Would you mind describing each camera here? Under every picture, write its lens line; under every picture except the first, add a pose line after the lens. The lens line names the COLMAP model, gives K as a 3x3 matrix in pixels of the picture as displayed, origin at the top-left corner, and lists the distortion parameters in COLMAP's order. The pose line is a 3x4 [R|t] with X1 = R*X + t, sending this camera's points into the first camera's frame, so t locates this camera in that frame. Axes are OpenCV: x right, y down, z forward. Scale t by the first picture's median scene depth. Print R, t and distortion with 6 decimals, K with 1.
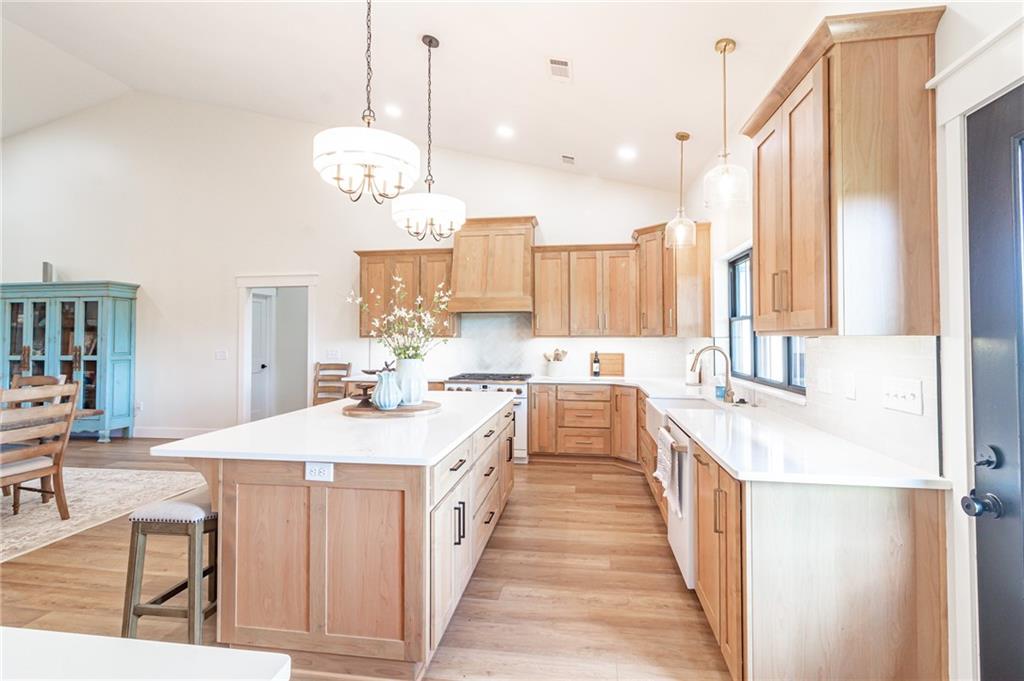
lens RADIAL K [[472.1, 0, 515.3], [0, 472.1, 327.9], [0, 0, 1]] dist [0.002927, 0.000319]
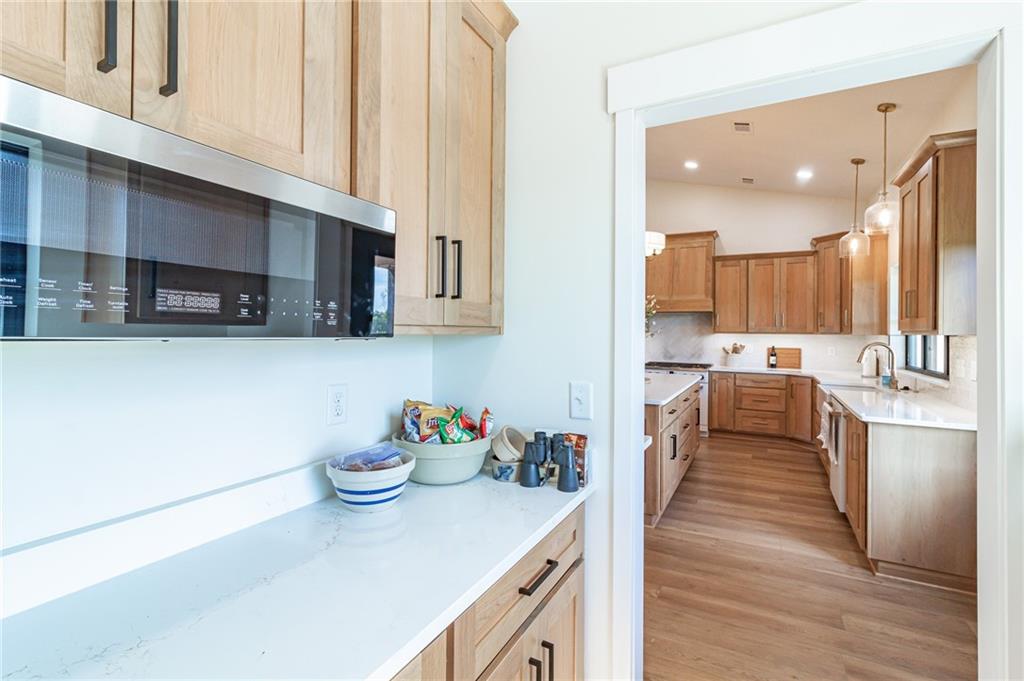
lens RADIAL K [[472.1, 0, 515.3], [0, 472.1, 327.9], [0, 0, 1]] dist [0.002927, 0.000319]
pose [[0.943353, 0.008571, -0.331679, -0.041054], [-0.004403, 0.999902, 0.013316, -0.007166], [0.331761, -0.011101, 0.943298, -0.306192]]
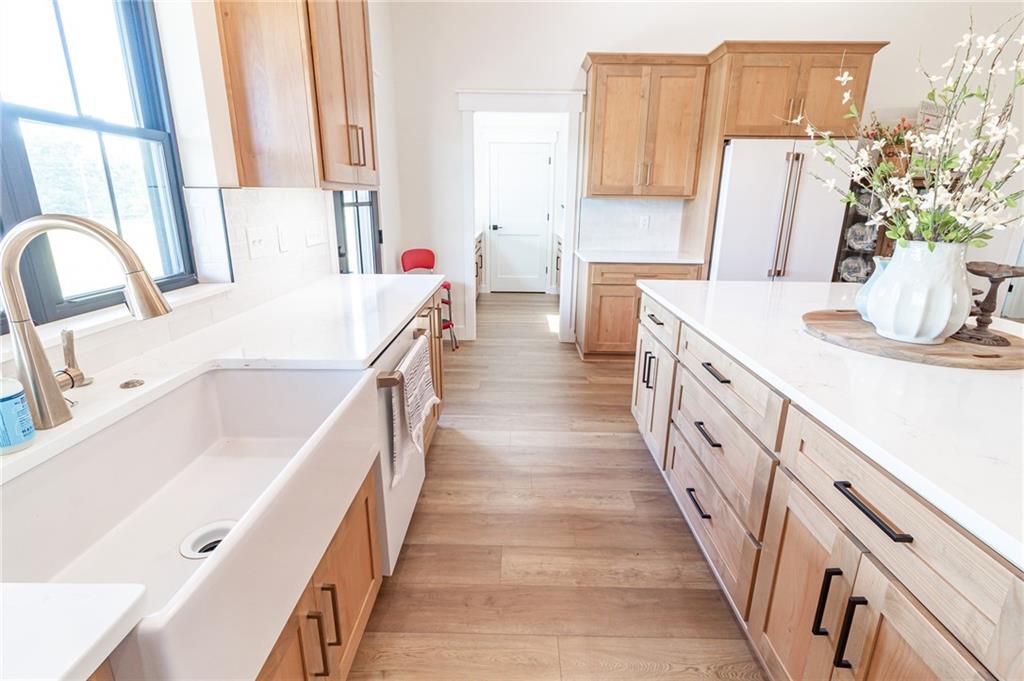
lens RADIAL K [[472.1, 0, 515.3], [0, 472.1, 327.9], [0, 0, 1]] dist [0.002927, 0.000319]
pose [[-0.989901, 0.029729, -0.138606, 0.144843], [-0.005334, 0.969258, 0.245991, 0.022246], [0.141658, 0.244246, -0.959311, 0.853223]]
